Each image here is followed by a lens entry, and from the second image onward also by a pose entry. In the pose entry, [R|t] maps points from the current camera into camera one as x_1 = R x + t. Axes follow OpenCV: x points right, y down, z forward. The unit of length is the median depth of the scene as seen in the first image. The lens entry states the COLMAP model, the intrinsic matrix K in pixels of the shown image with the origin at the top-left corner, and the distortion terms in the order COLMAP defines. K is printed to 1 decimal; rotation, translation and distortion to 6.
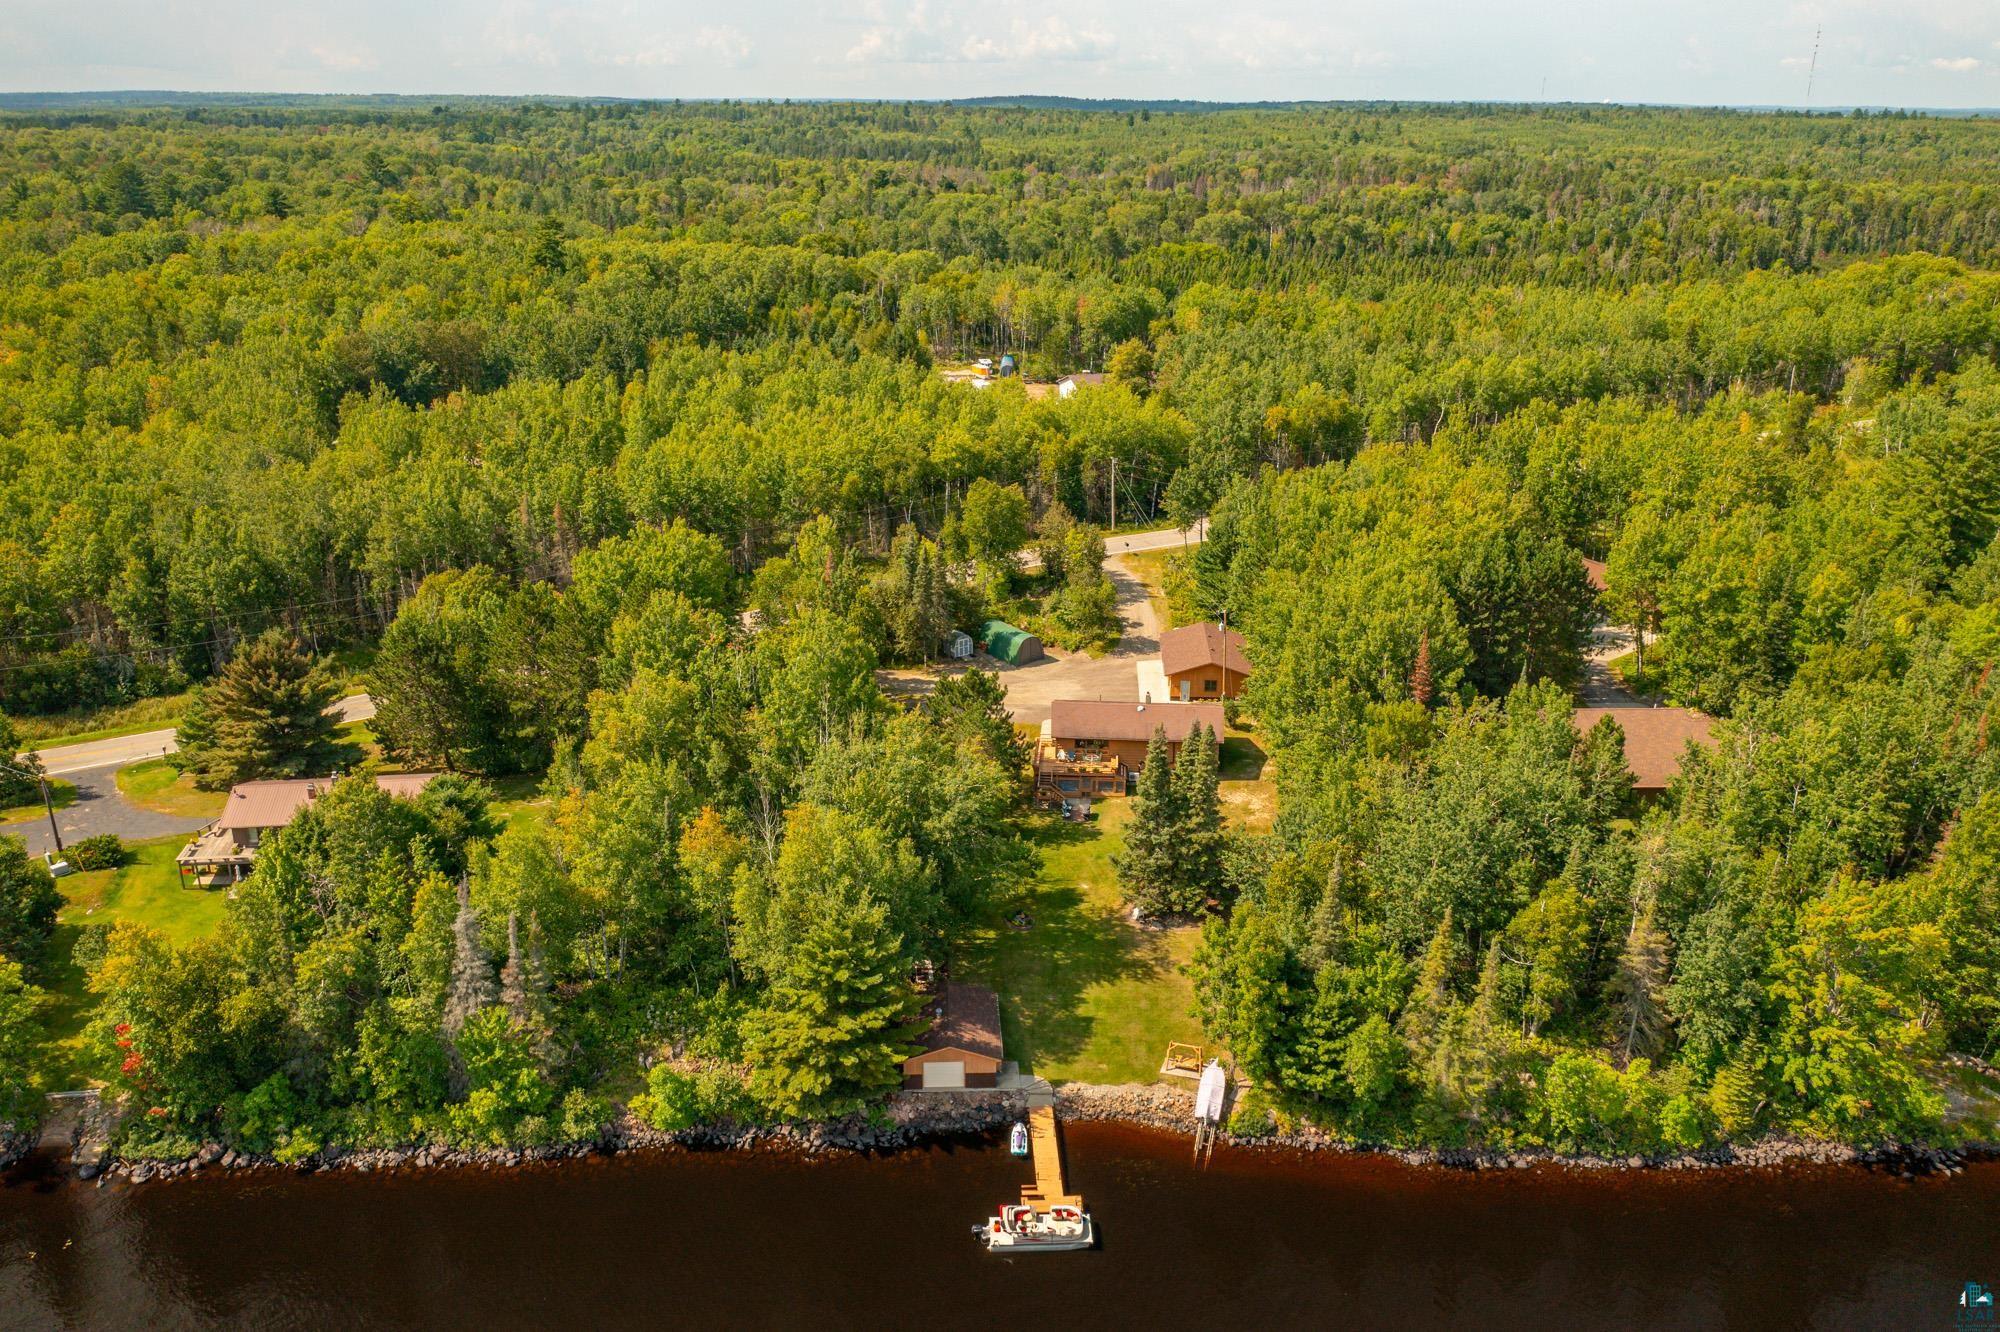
lens RADIAL K [[1602.0, 0, 1012.6], [0, 1602.0, 673.4], [0, 0, 1]] dist [-0.011718, 0.002533]
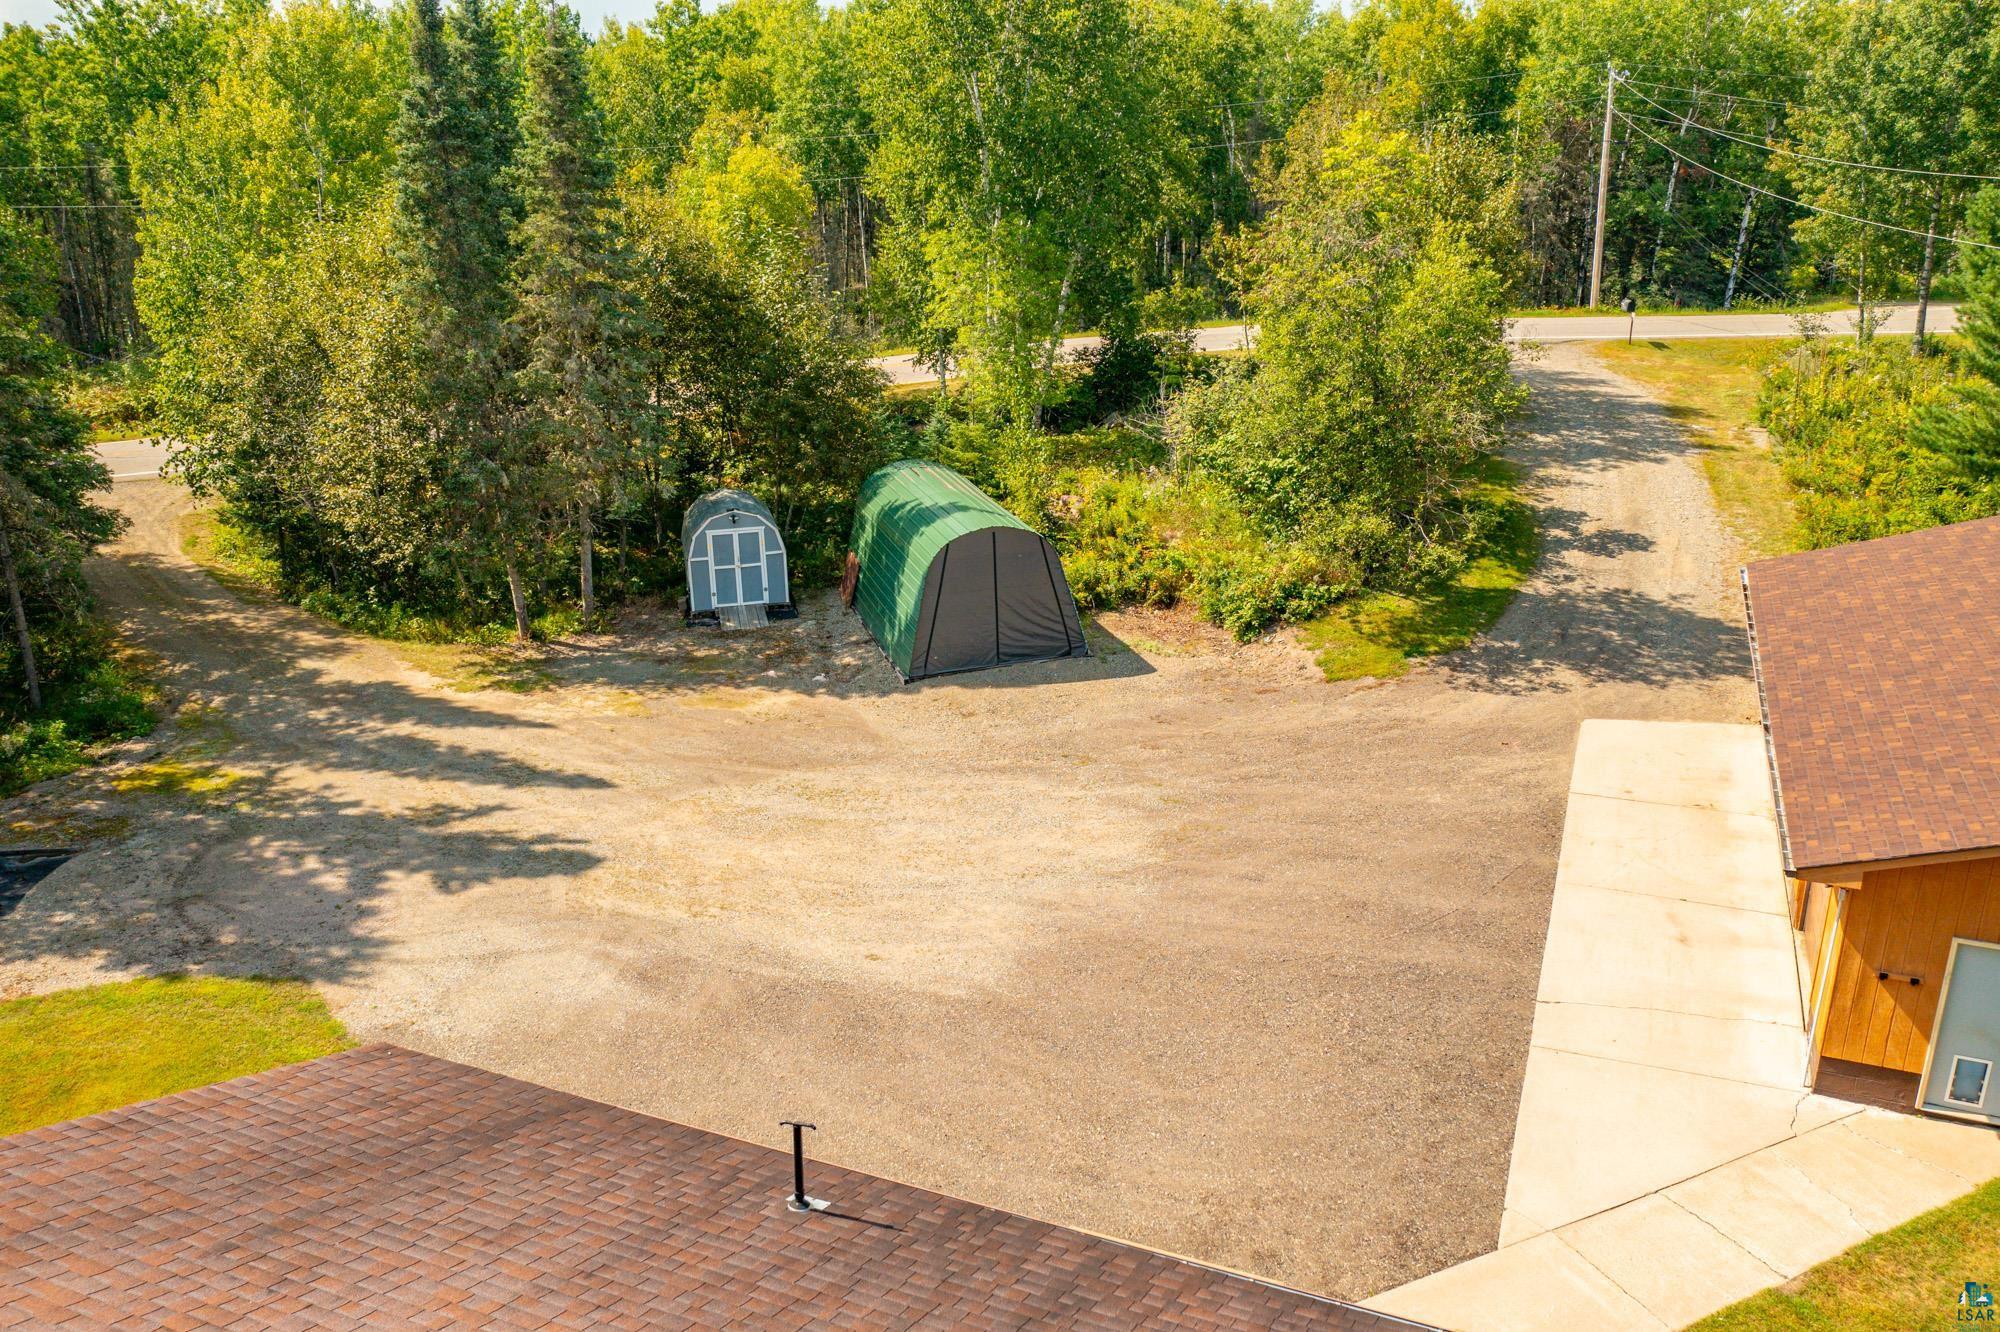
lens RADIAL K [[1602.0, 0, 1012.6], [0, 1602.0, 673.4], [0, 0, 1]] dist [-0.011718, 0.002533]
pose [[0.947648, 0.096184, -0.304485, 0.068737], [-0.102659, 0.994703, -0.005290, -0.005012], [0.302363, 0.036272, 0.952502, 0.792739]]
